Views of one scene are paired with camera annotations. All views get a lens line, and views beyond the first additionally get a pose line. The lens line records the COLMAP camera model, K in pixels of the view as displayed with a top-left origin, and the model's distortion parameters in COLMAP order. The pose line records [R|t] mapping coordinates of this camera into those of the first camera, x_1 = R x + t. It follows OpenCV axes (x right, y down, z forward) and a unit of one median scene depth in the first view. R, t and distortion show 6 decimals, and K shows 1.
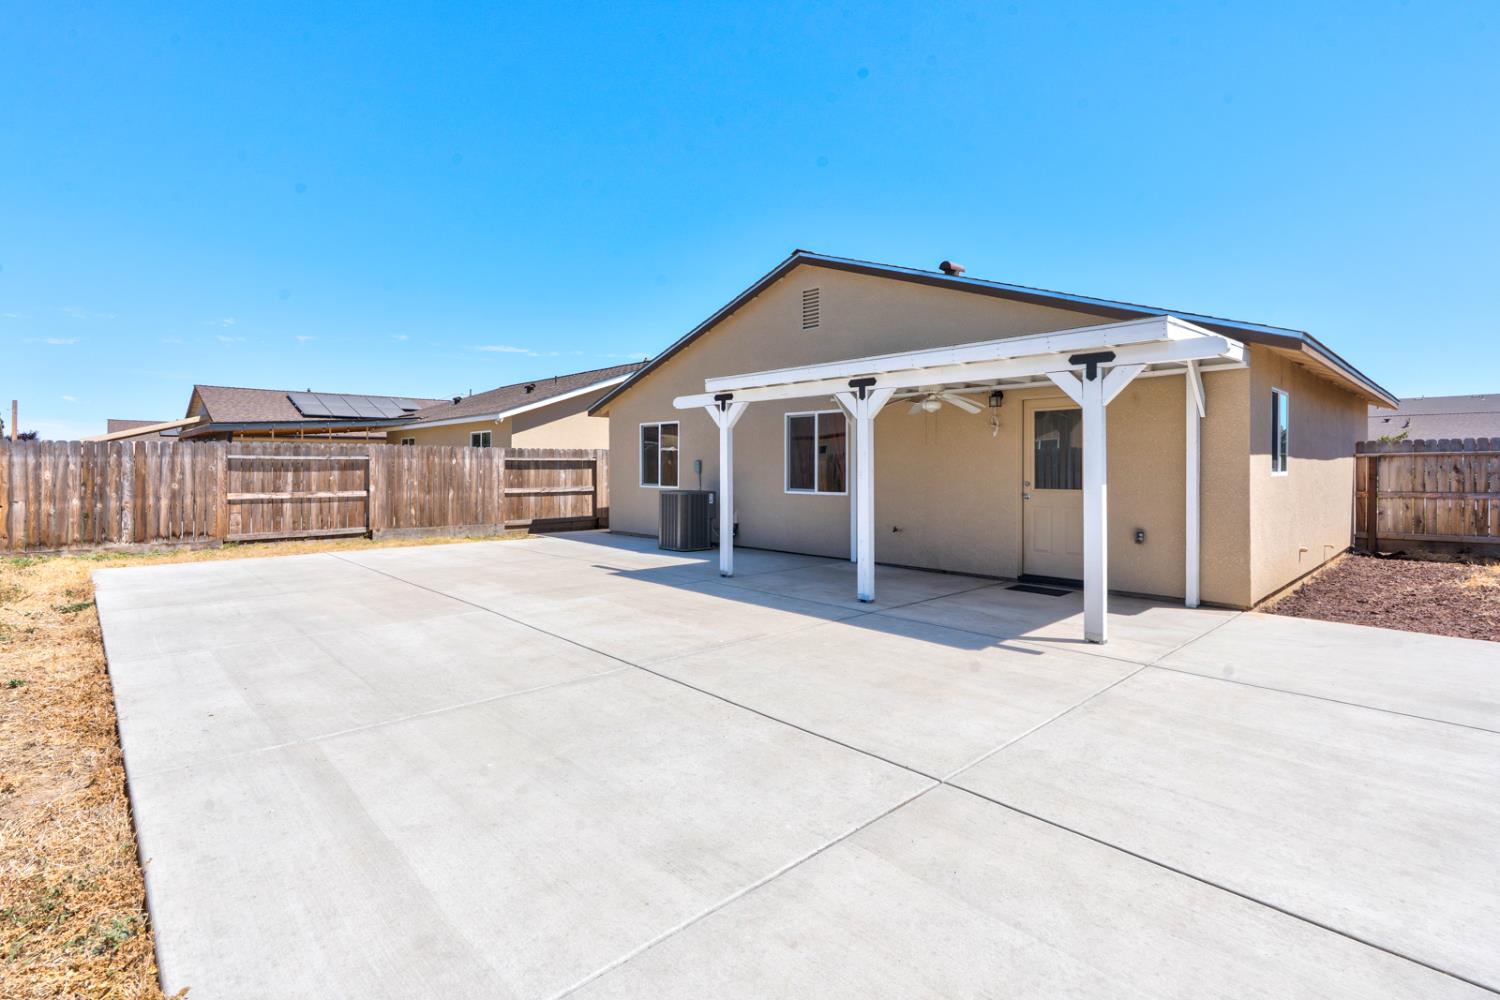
lens RADIAL K [[711.8, 0, 752.9], [0, 711.8, 465.3], [0, 0, 1]] dist [-0.001499, -0.000106]
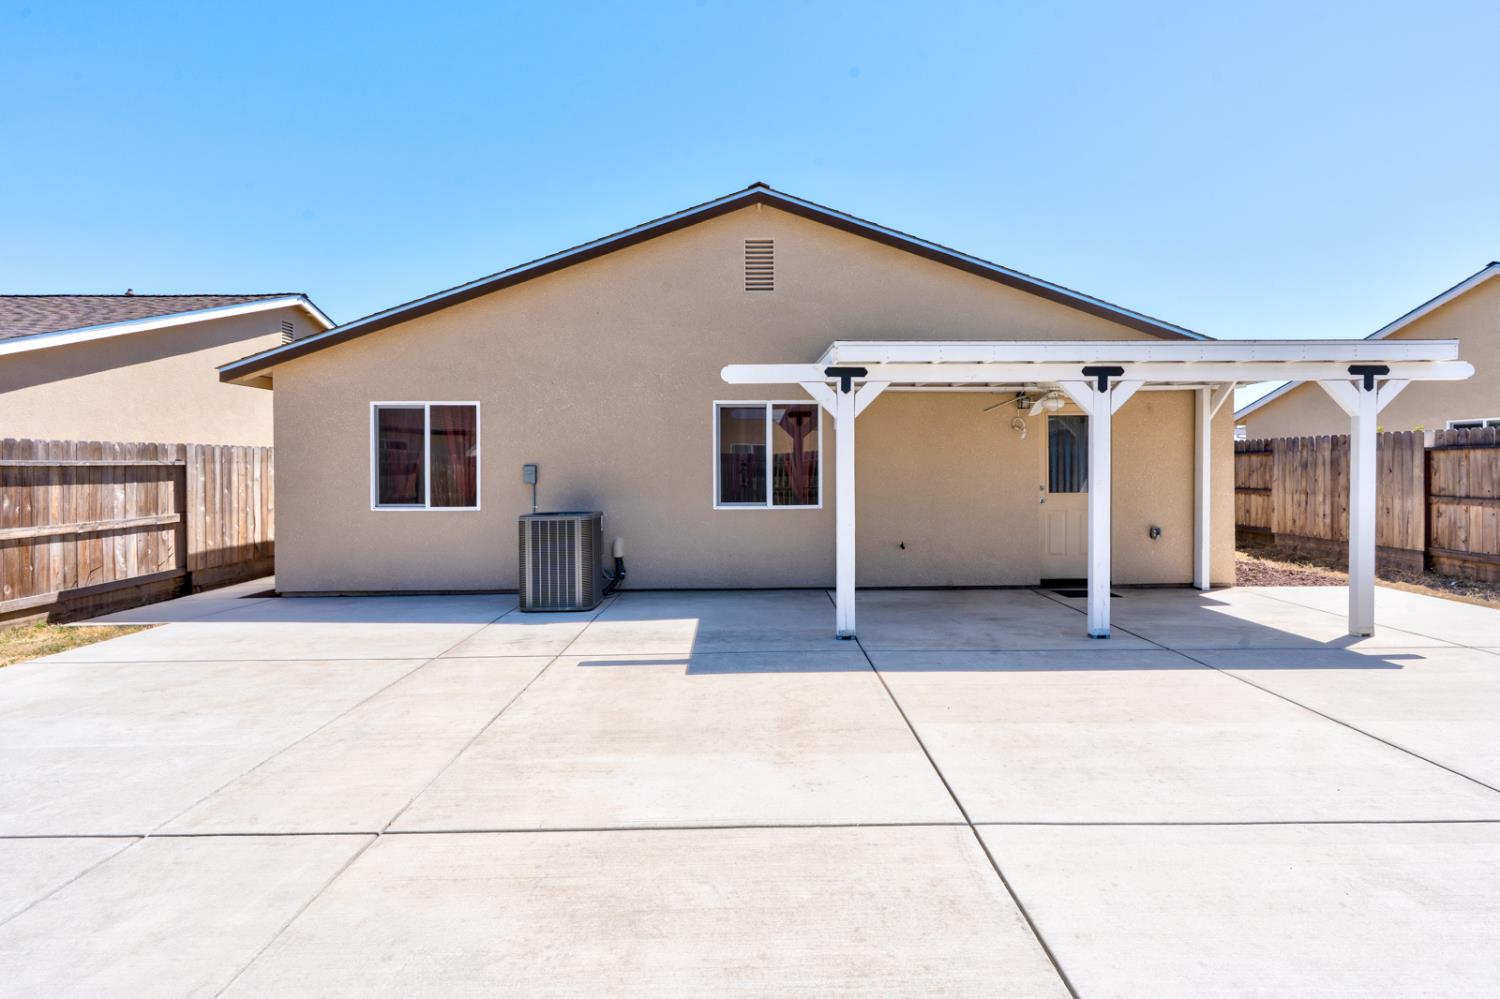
lens RADIAL K [[679.0, 0, 757.3], [0, 679.0, 477.0], [0, 0, 1]] dist [-0.002784, -0.000054]
pose [[0.676395, -0.013808, 0.736409, -0.388564], [0.004845, 0.999886, 0.014297, -0.004184], [-0.736523, -0.006102, 0.676385, 0.431070]]
